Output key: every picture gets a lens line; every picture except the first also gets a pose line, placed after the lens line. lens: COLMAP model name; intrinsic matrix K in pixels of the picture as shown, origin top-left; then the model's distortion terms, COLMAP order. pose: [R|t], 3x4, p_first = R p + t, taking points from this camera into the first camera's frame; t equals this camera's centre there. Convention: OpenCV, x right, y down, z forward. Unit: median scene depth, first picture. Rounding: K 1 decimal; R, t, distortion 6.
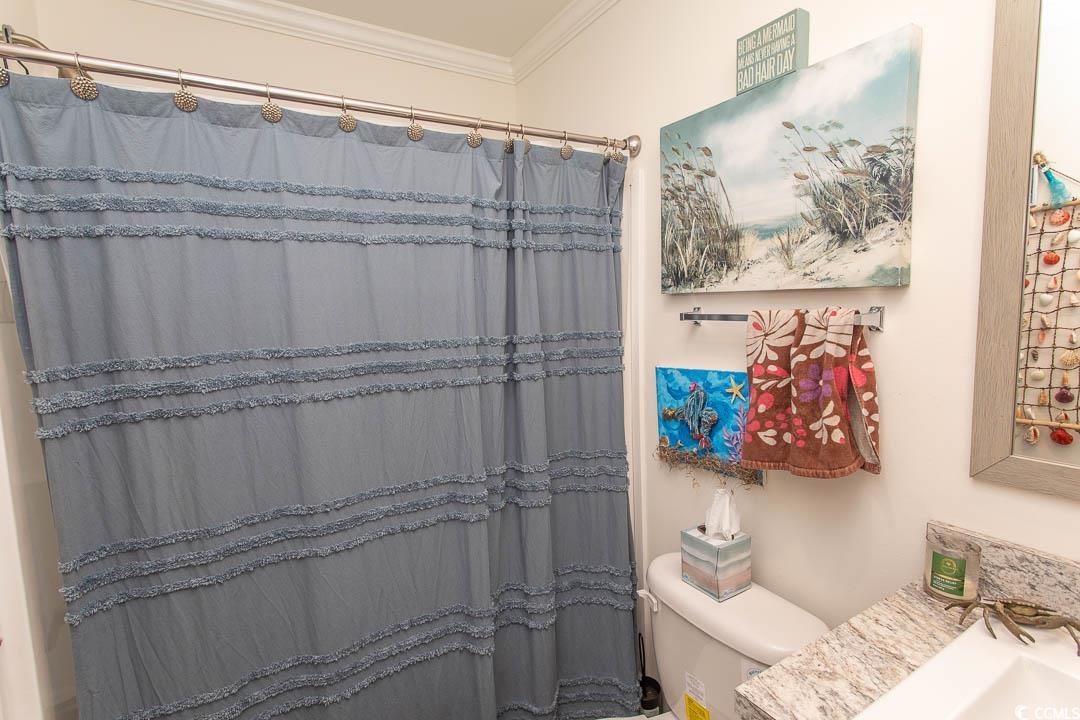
lens RADIAL K [[507.9, 0, 536.2], [0, 507.9, 356.2], [0, 0, 1]] dist [-0.000238, 0.001809]
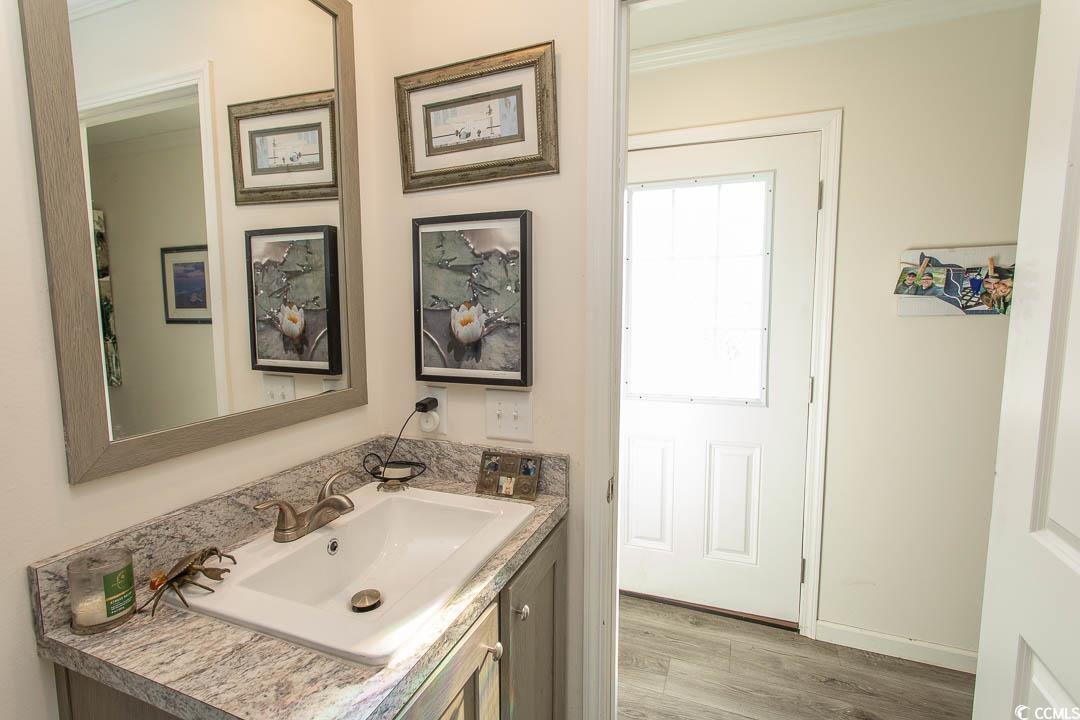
lens RADIAL K [[507.9, 0, 541.3], [0, 507.9, 358.1], [0, 0, 1]] dist [-0.000238, 0.001809]
pose [[-0.607386, -0.053778, 0.792585, -0.237094], [0.103995, 0.983737, 0.146444, -0.012948], [-0.787571, 0.171373, -0.591916, 0.685938]]
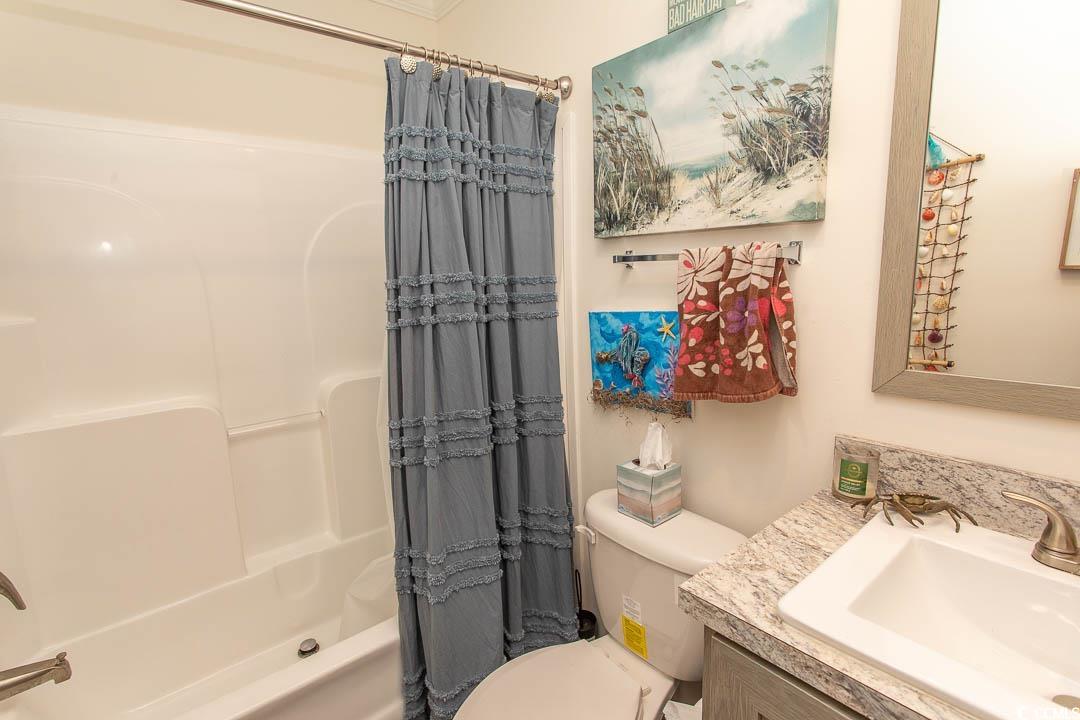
lens RADIAL K [[507.9, 0, 534.2], [0, 507.9, 355.8], [0, 0, 1]] dist [-0.000238, 0.001809]
pose [[0.988874, -0.027240, 0.146241, -0.034092], [0.018547, 0.997997, 0.060487, 0.061841], [-0.147596, -0.057102, 0.987398, 0.009136]]
